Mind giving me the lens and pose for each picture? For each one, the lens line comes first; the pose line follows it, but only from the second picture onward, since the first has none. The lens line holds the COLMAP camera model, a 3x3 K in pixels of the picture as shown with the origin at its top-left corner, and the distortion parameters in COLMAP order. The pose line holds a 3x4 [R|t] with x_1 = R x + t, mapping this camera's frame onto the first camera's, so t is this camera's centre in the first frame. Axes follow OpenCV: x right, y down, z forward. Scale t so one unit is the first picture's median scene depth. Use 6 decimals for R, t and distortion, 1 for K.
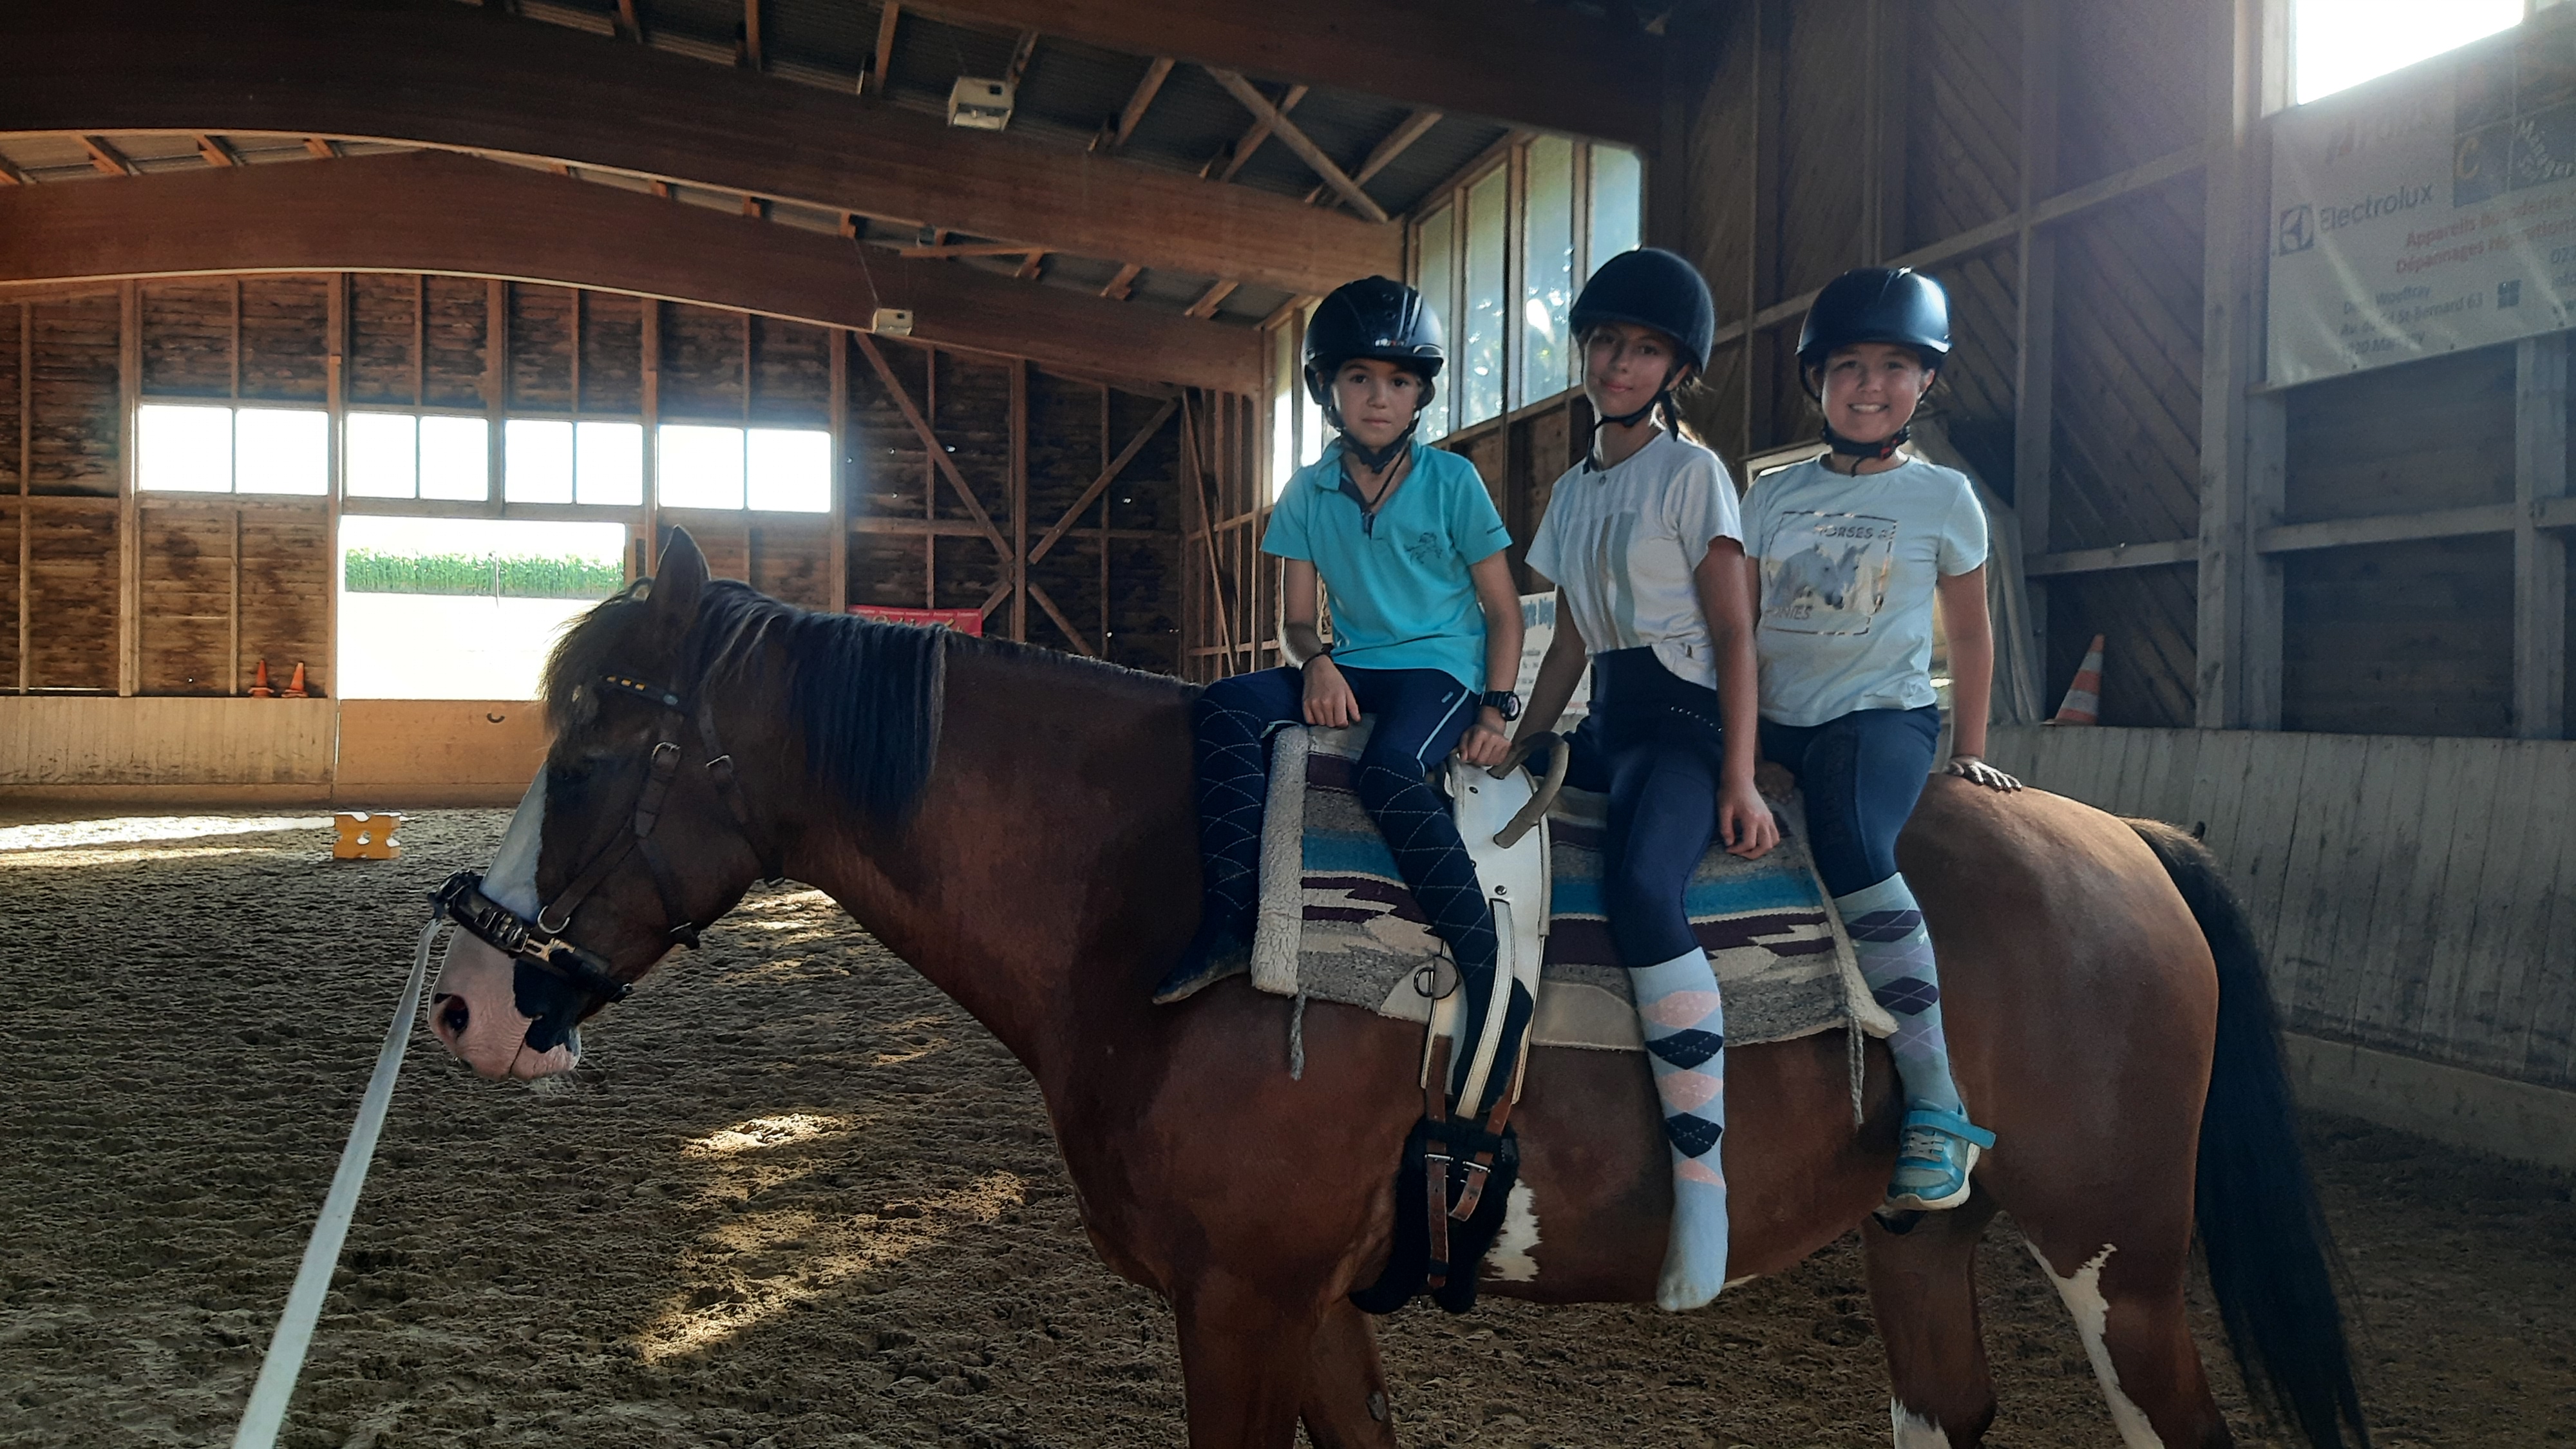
lens RADIAL K [[1933.8, 0, 1327.3], [0, 1933.8, 721.4], [0, 0, 1]] dist [0.027229, -0.076039]
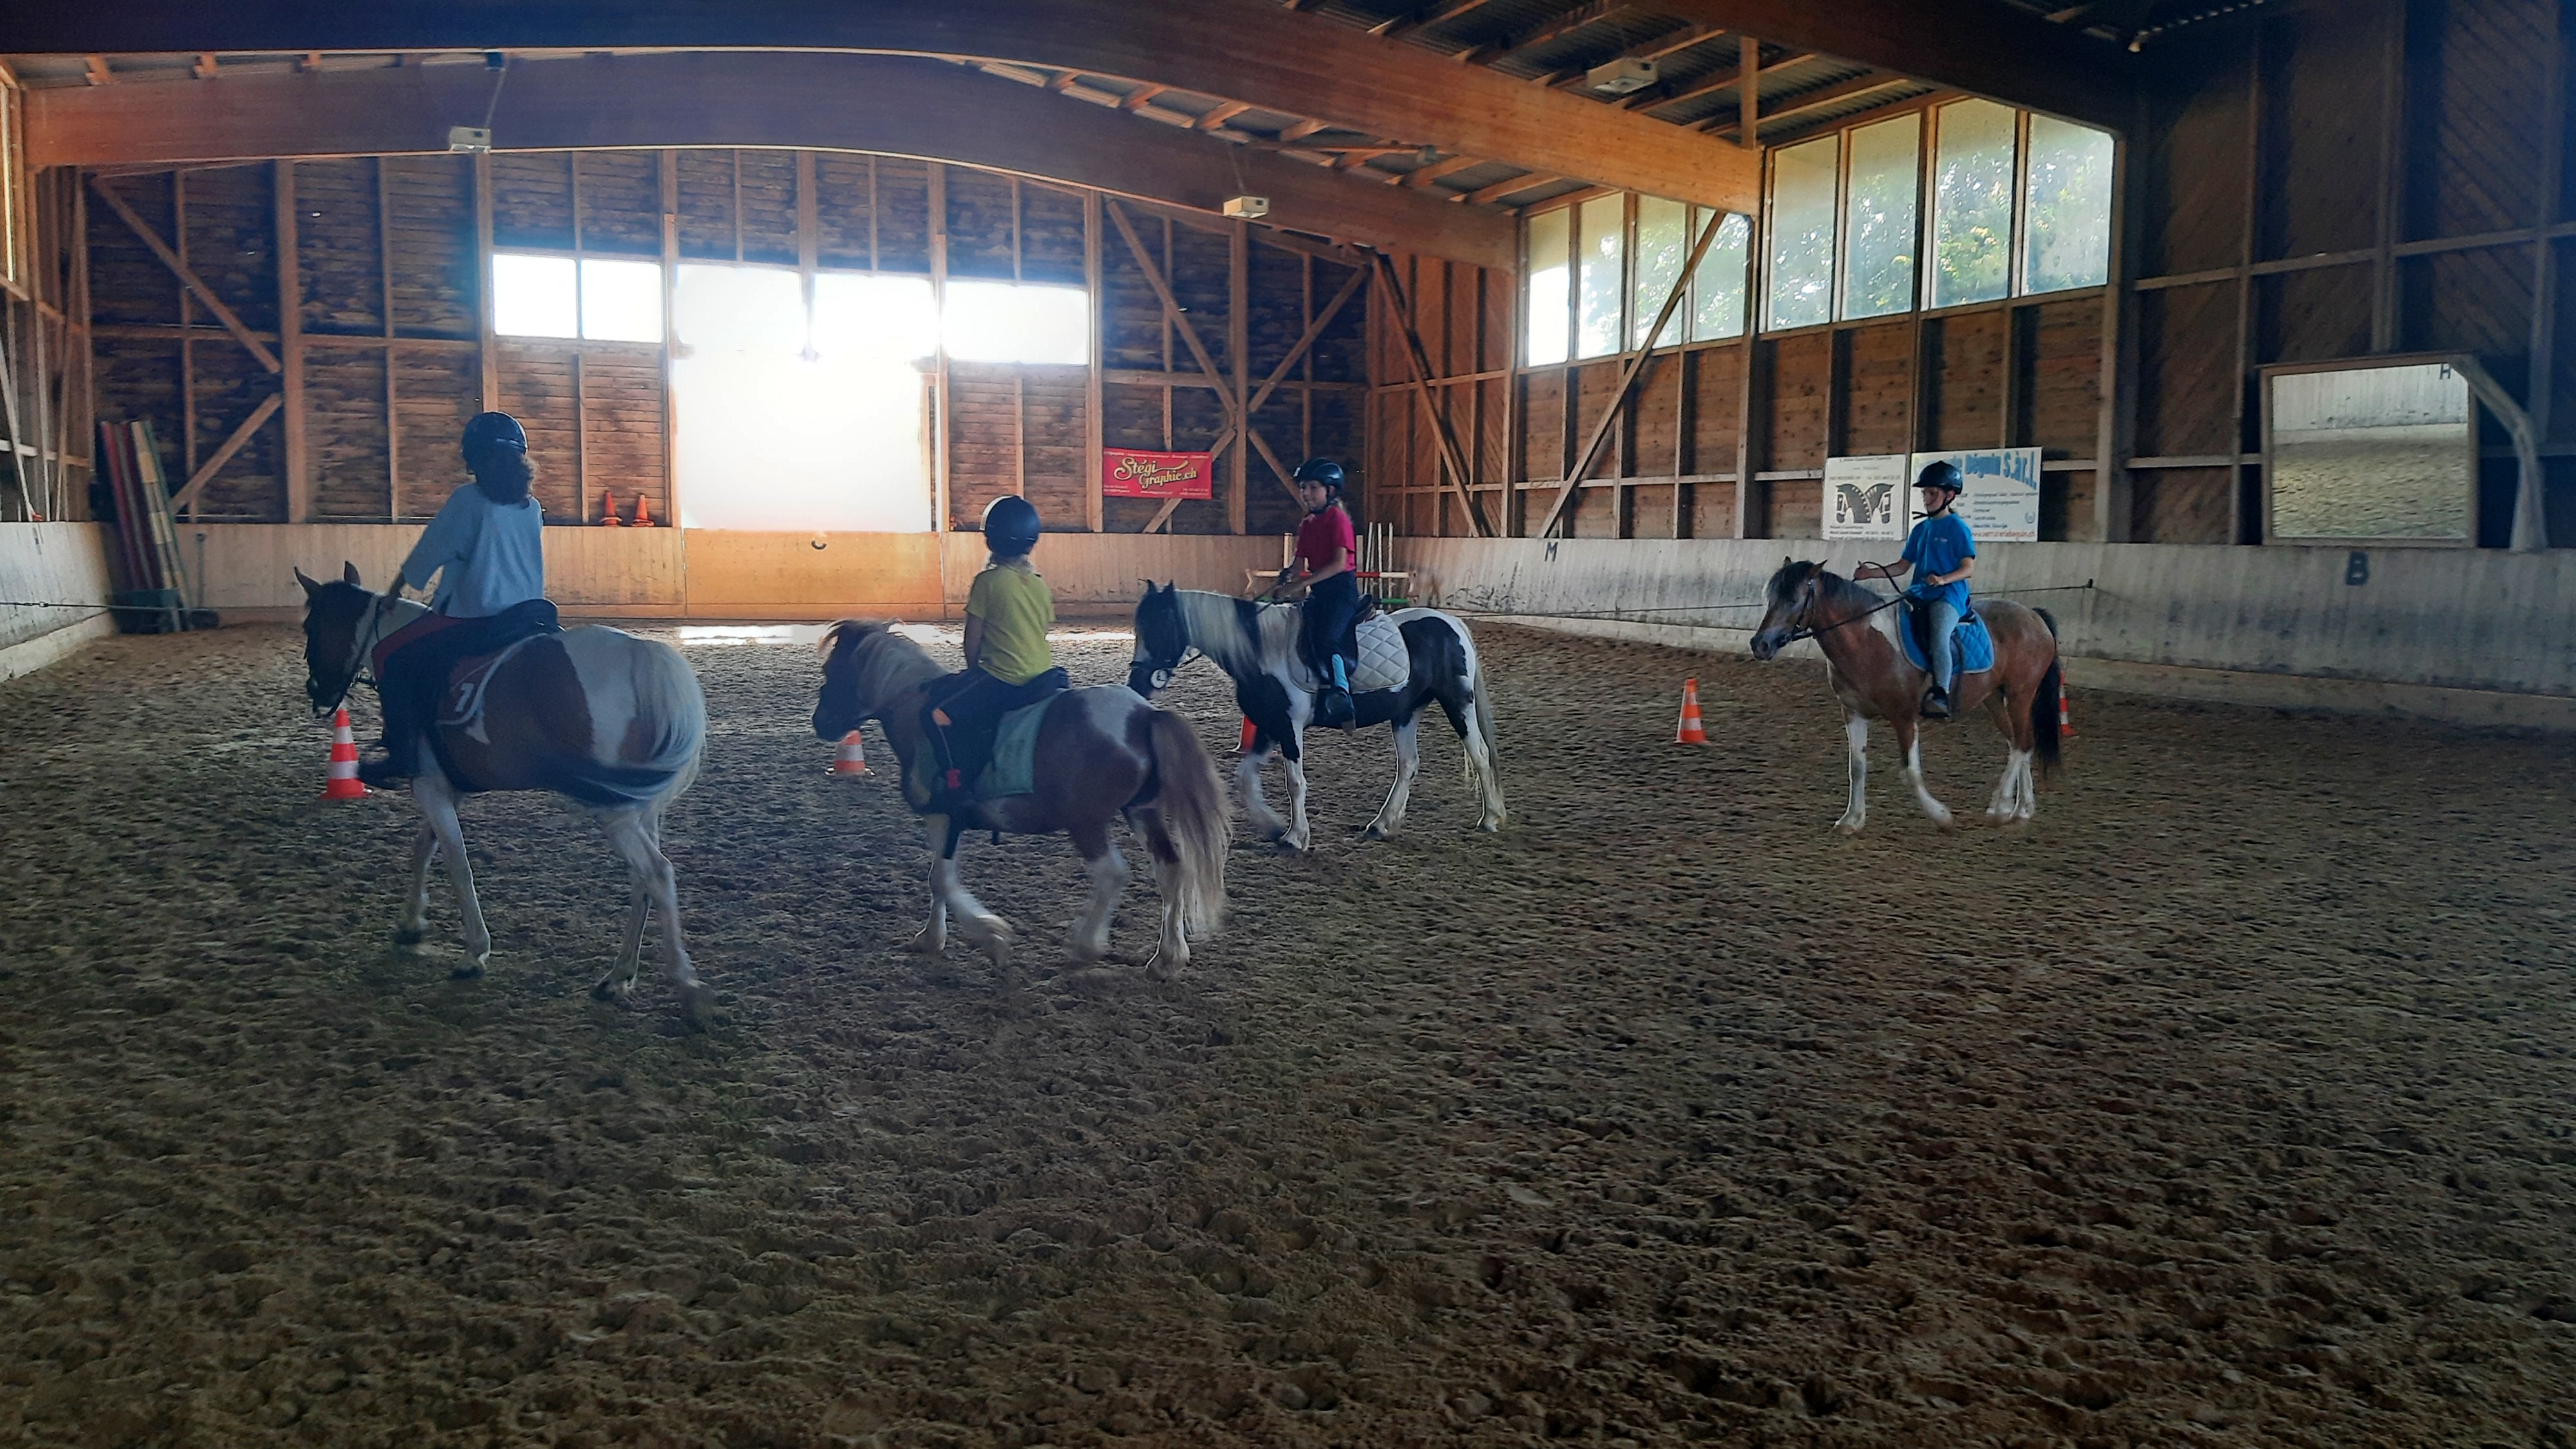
lens RADIAL K [[1933.8, 0, 1305.0], [0, 1933.8, 718.9], [0, 0, 1]] dist [0.027229, -0.076039]
pose [[0.987377, -0.012424, 0.157900, -0.323269], [-0.000918, 0.996453, 0.084143, 0.003256], [-0.158385, -0.083226, 0.983864, -0.154297]]
